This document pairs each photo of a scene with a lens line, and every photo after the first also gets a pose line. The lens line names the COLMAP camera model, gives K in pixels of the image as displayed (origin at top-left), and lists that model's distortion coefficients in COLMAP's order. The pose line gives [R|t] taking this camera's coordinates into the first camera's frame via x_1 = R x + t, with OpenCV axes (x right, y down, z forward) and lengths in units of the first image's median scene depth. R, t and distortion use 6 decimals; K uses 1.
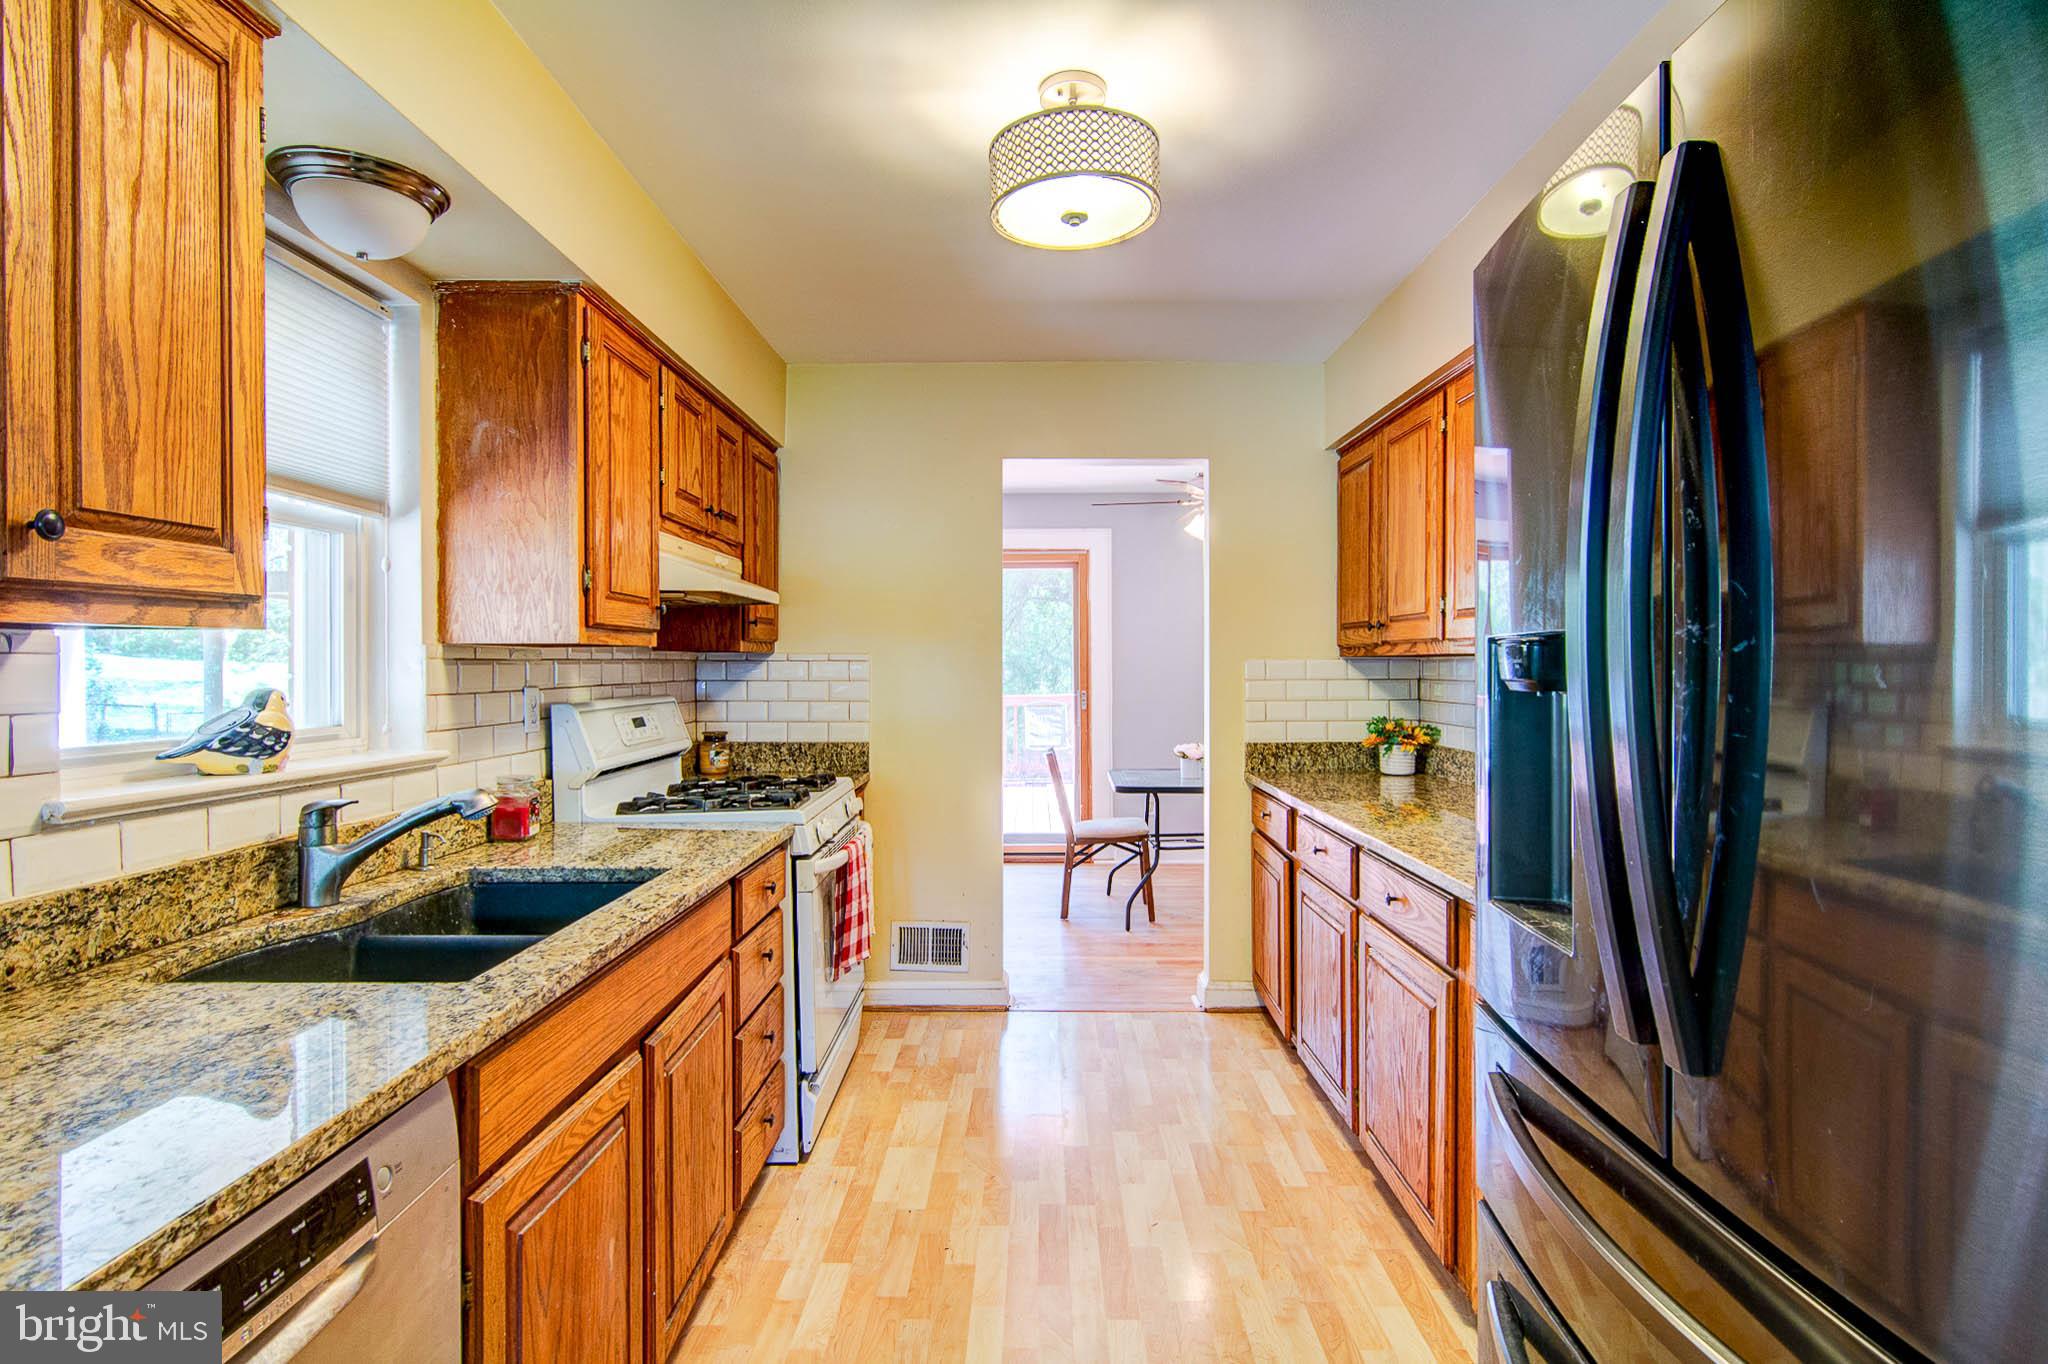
lens RADIAL K [[1046.2, 0, 1025.1], [0, 1046.2, 672.7], [0, 0, 1]] dist [0.001949, -0.000209]
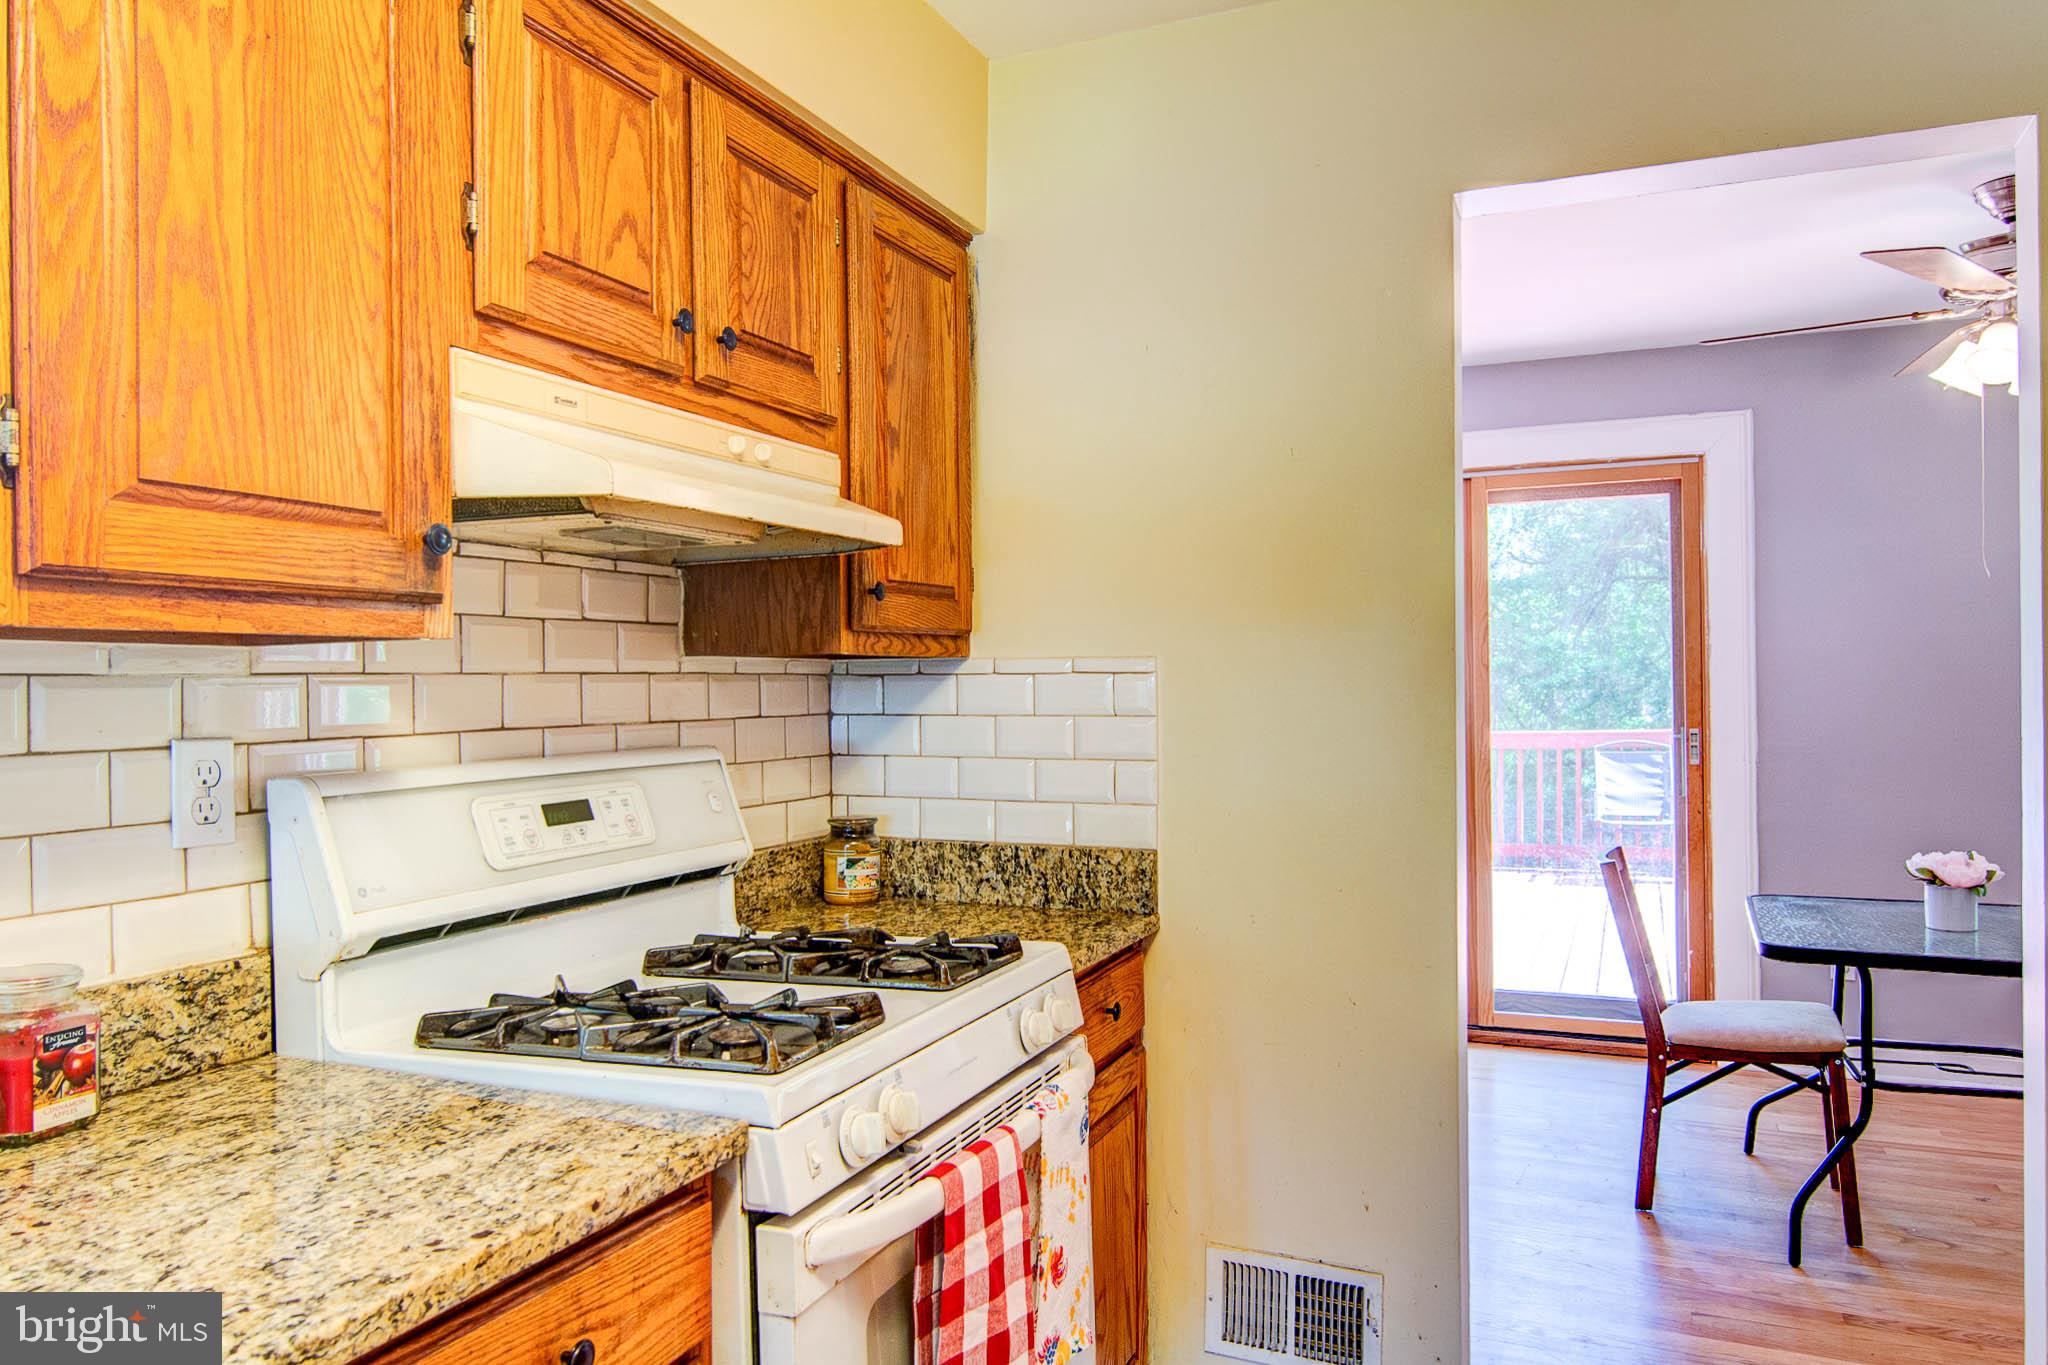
lens RADIAL K [[1429.4, 0, 1022.2], [0, 1429.4, 687.9], [0, 0, 1]] dist [0.006080, -0.001344]
pose [[0.923302, -0.004576, -0.384047, 0.039969], [0.003482, 0.999988, -0.003542, -0.002718], [0.384058, 0.001933, 0.923307, 0.413707]]
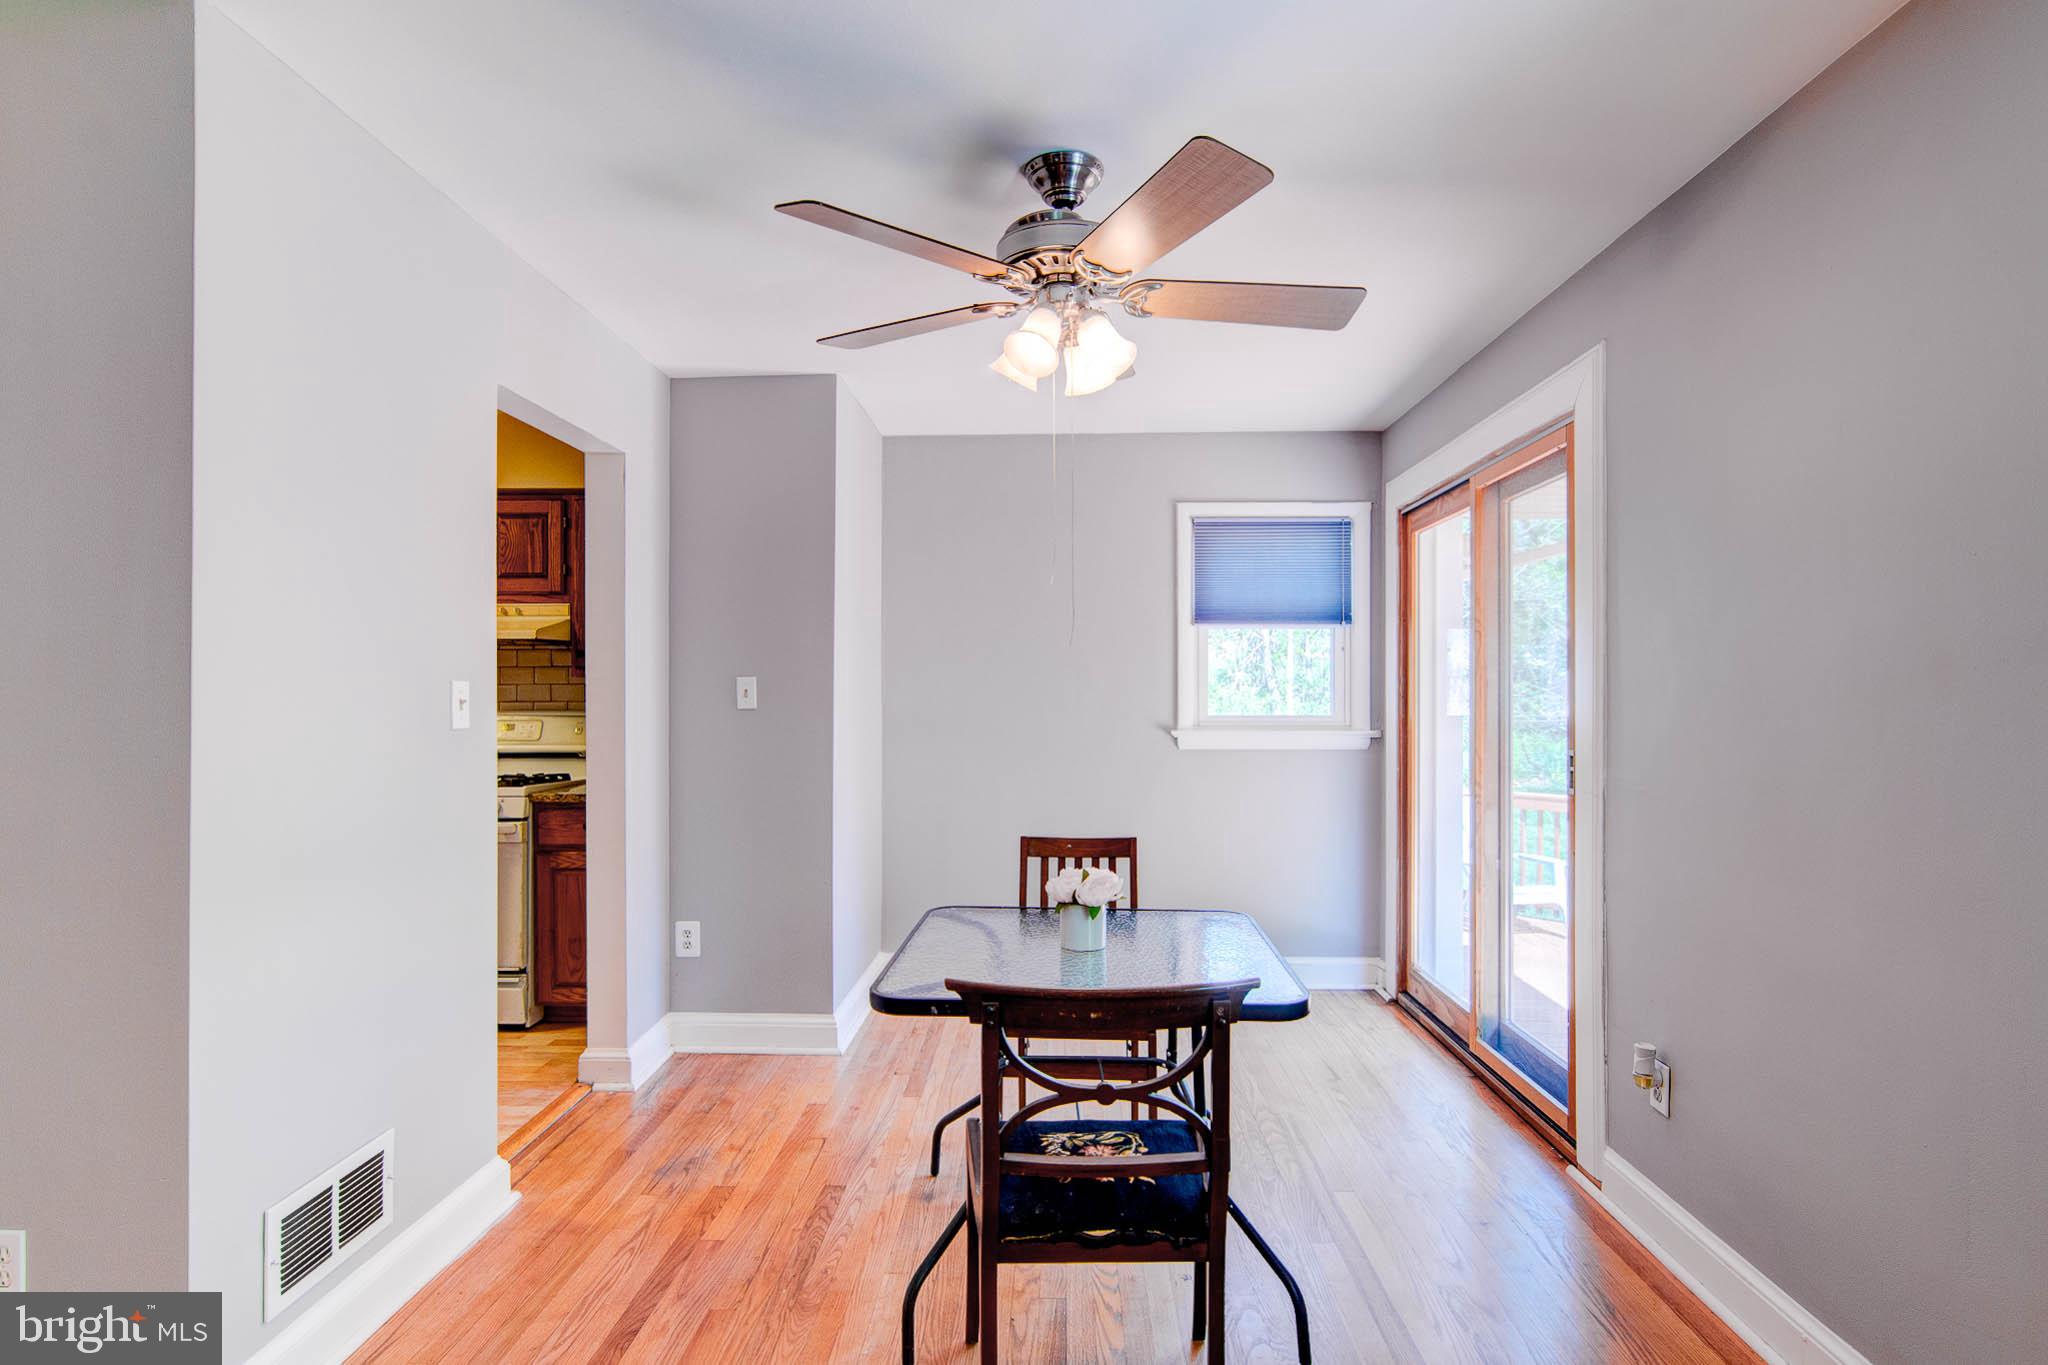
lens RADIAL K [[1026.3, 0, 1024.9], [0, 1026.3, 692.5], [0, 0, 1]] dist [0.002659, 0.000598]
pose [[-0.023292, -0.002475, -0.999726, 0.860863], [-0.009442, 0.999953, -0.002256, -0.005054], [0.999684, 0.009387, -0.023314, 1.445685]]
